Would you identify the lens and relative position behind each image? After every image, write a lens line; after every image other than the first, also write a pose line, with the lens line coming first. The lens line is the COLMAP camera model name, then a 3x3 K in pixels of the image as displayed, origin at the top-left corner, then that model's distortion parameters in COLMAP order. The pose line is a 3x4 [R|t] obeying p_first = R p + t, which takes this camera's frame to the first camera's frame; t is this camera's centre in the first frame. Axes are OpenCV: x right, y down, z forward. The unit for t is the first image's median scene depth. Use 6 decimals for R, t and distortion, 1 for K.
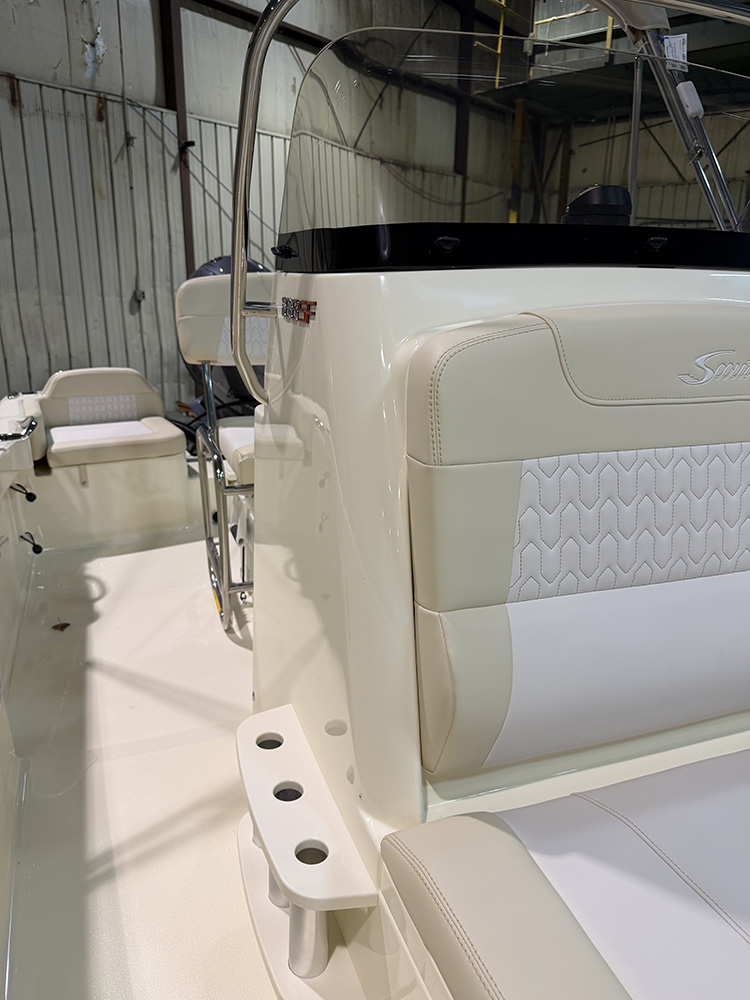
lens RADIAL K [[699.9, 0, 375.0], [0, 699.9, 500.0], [0, 0, 1]] dist [-0.035281, 0.008747]
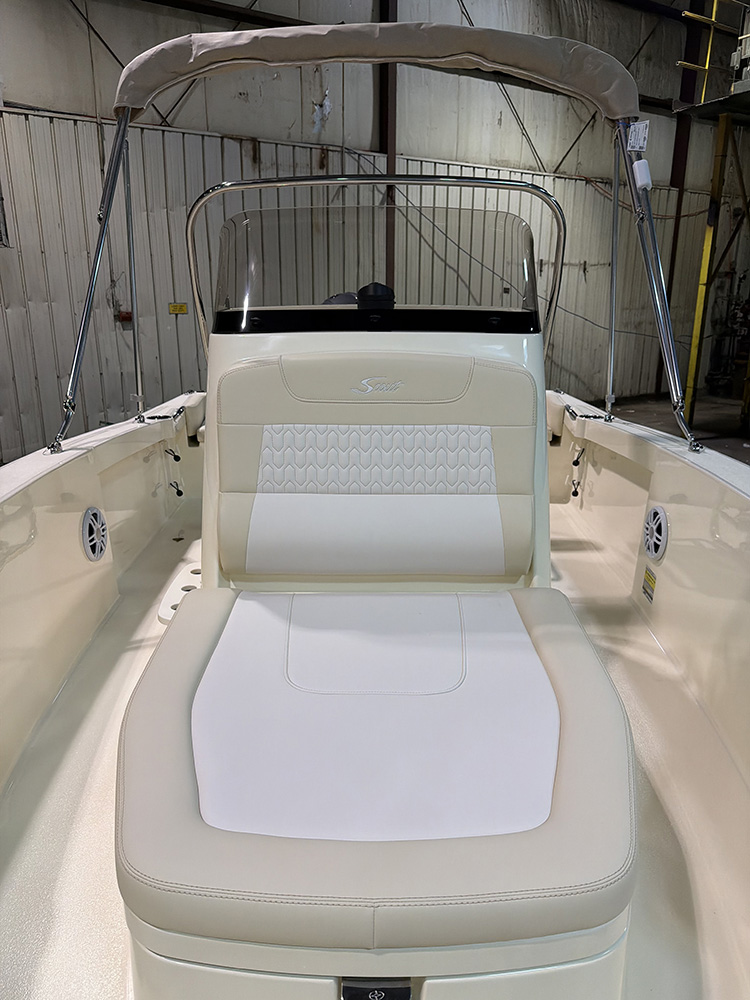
lens RADIAL K [[702.0, 0, 373.5], [0, 702.0, 489.1], [0, 0, 1]] dist [0.007007, -0.035890]
pose [[0.940196, 0.078080, -0.331564, 0.132716], [-0.087596, 0.996060, -0.013830, 0.014529], [0.329178, 0.042046, 0.943331, -0.097277]]
